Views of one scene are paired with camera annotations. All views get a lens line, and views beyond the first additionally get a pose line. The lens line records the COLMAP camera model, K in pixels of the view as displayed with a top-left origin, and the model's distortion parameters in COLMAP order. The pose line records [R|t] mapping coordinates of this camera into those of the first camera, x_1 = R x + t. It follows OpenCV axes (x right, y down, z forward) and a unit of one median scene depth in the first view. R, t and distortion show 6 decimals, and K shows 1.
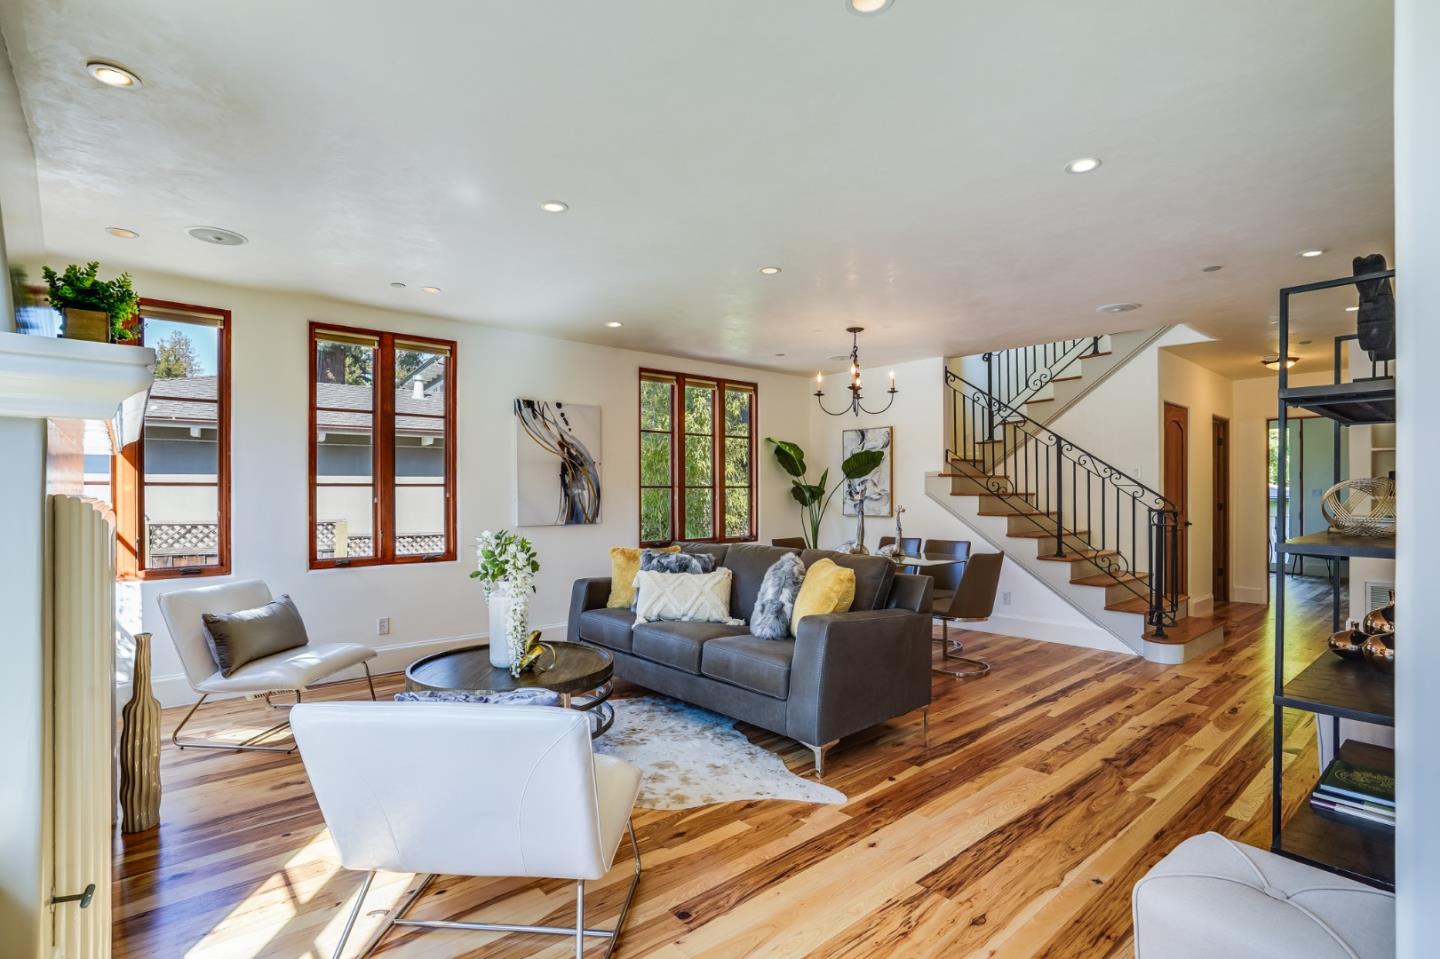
lens RADIAL K [[691.0, 0, 726.2], [0, 691.0, 478.1], [0, 0, 1]] dist [-0.061442, 0.023864]
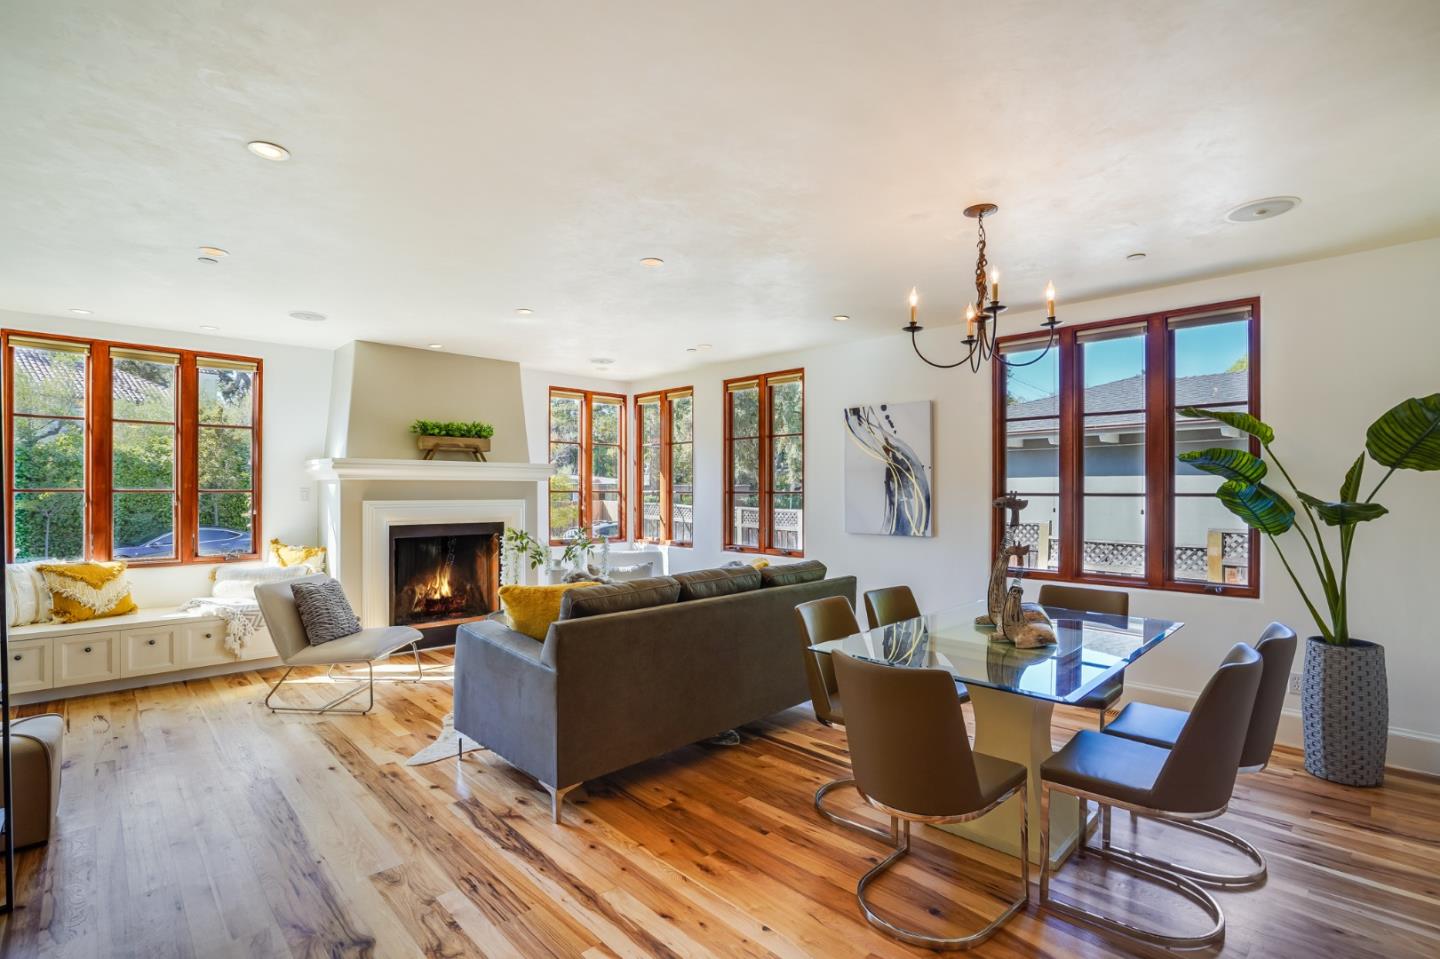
lens RADIAL K [[670.7, 0, 708.9], [0, 670.7, 489.0], [0, 0, 1]] dist [-0.066504, 0.029629]
pose [[0.050972, 0.004119, -0.998692, 0.860230], [0.017957, 0.999826, 0.005040, -0.004648], [0.998539, -0.018191, 0.050889, 0.940551]]
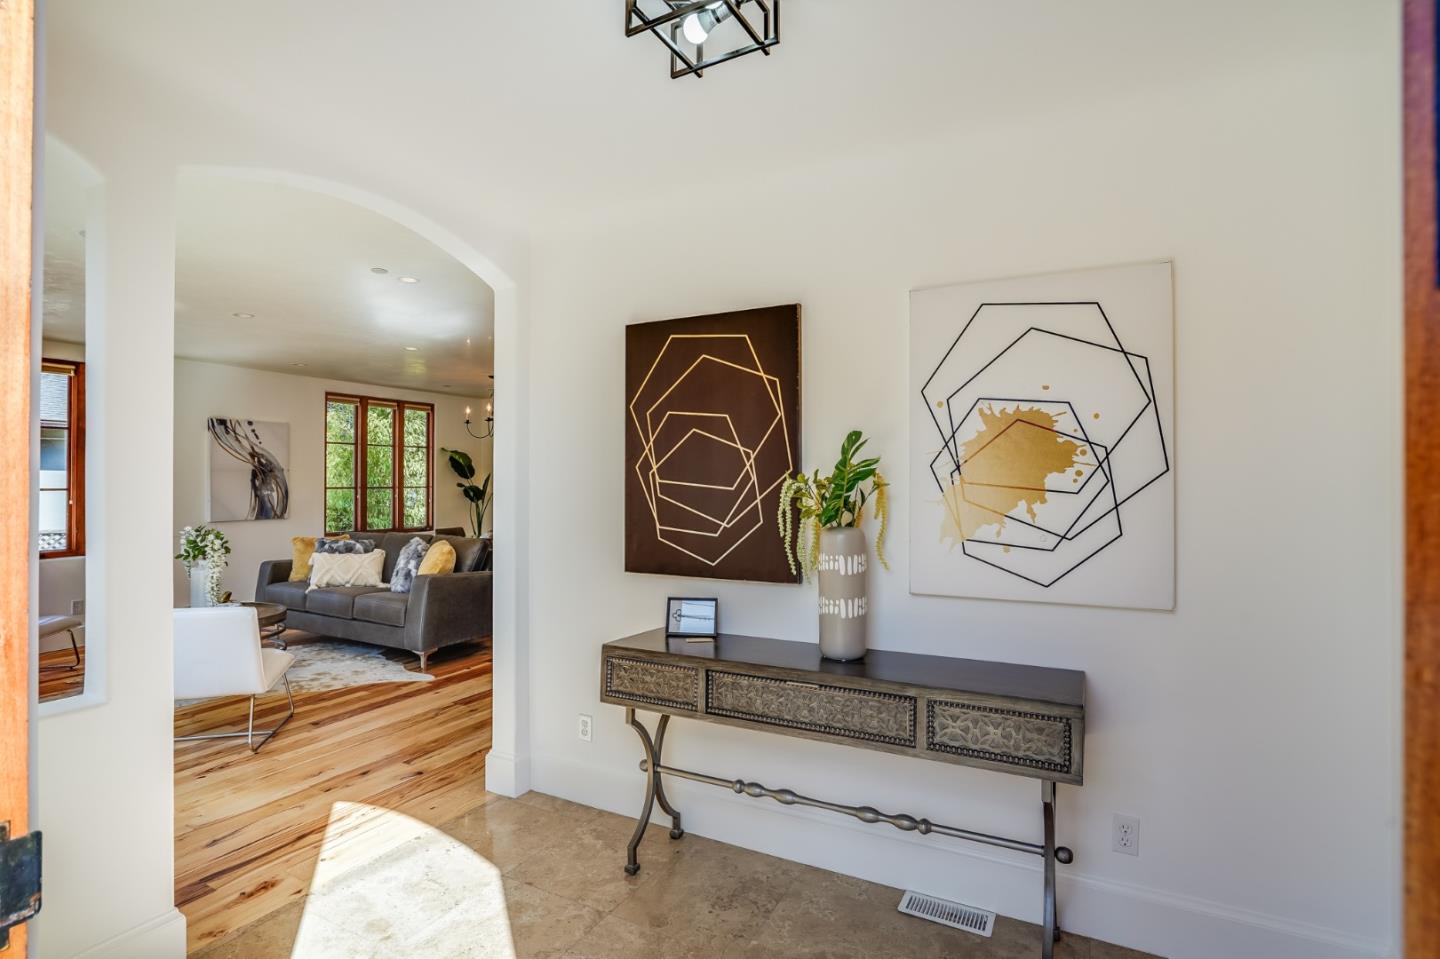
lens RADIAL K [[689.6, 0, 710.3], [0, 689.6, 473.0], [0, 0, 1]] dist [-0.049595, 0.022636]
pose [[0.938919, 0.009324, 0.344013, 0.150695], [-0.012217, 0.999906, 0.006242, -0.044761], [-0.343922, -0.010063, 0.938944, -0.555933]]
